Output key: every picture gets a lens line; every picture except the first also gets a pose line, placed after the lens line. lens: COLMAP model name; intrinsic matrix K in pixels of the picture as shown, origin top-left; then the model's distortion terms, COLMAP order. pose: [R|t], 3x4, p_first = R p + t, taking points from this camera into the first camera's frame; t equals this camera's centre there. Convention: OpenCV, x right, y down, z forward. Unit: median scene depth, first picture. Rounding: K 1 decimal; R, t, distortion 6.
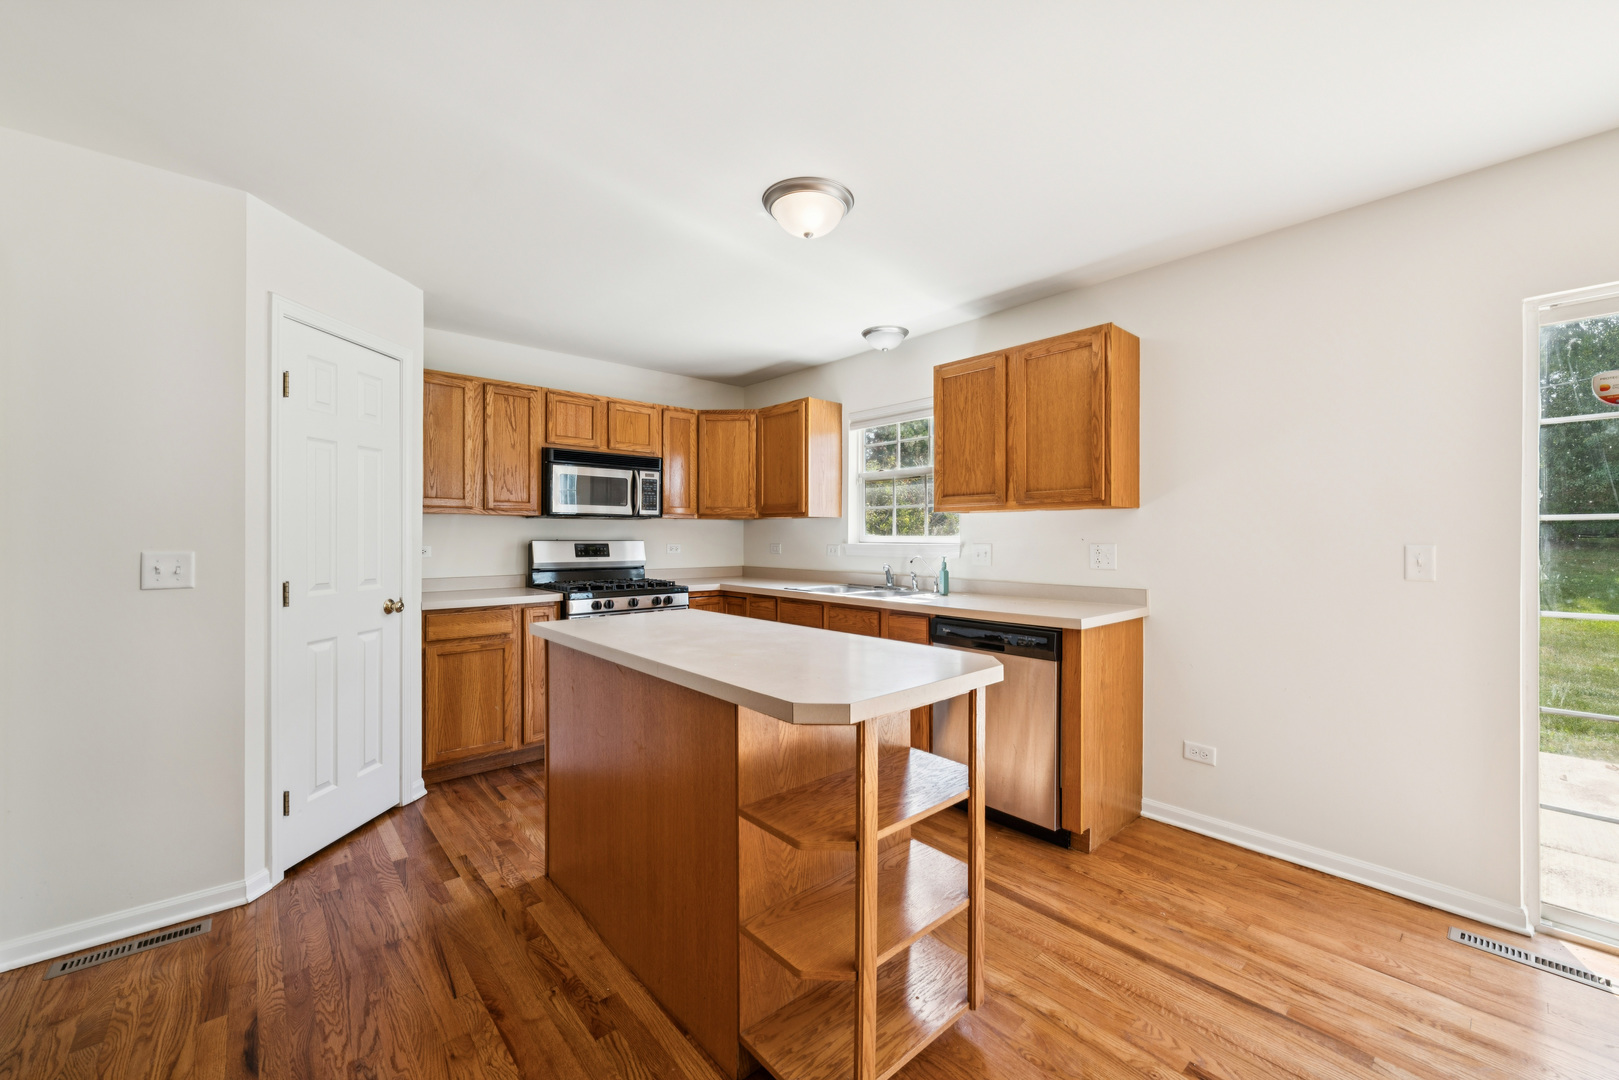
lens RADIAL K [[631.6, 0, 805.8], [0, 631.6, 538.9], [0, 0, 1]] dist [0.000469, 0.000191]
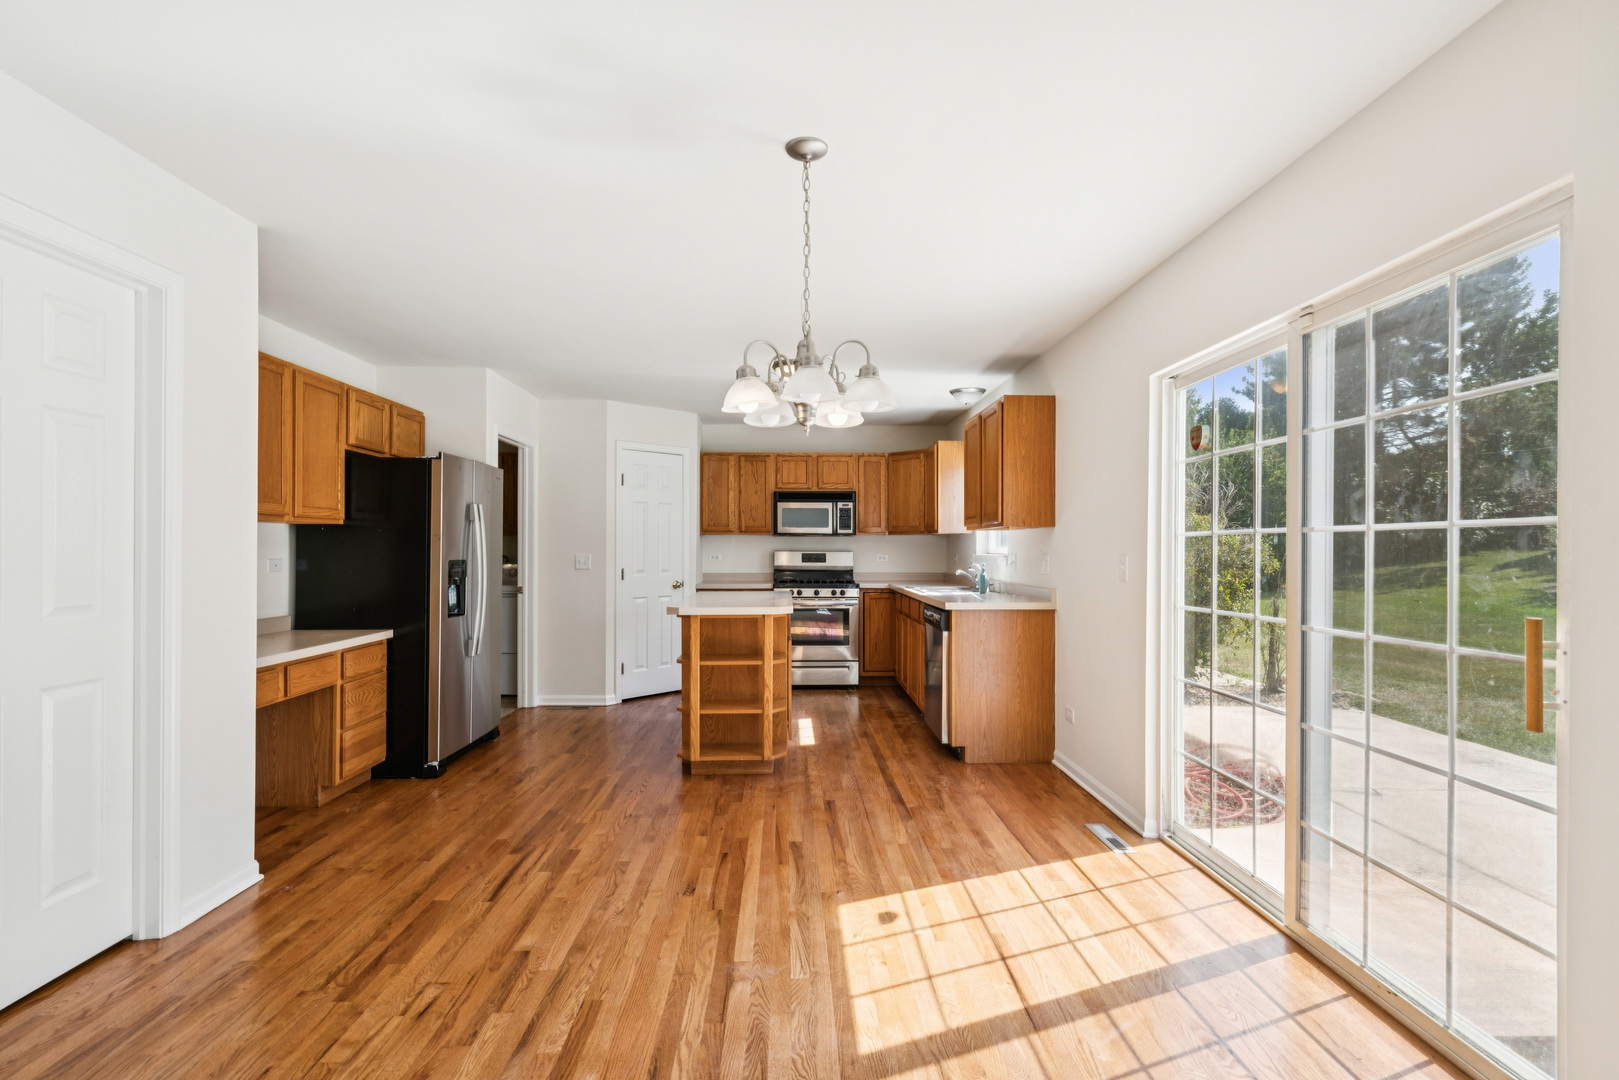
lens RADIAL K [[767.0, 0, 814.6], [0, 767.0, 543.4], [0, 0, 1]] dist [-0.000346, -0.000257]
pose [[0.772203, -0.002696, -0.635370, 0.854173], [-0.003995, 0.999951, -0.009098, 0.001071], [0.635363, 0.009564, 0.772155, -0.395944]]
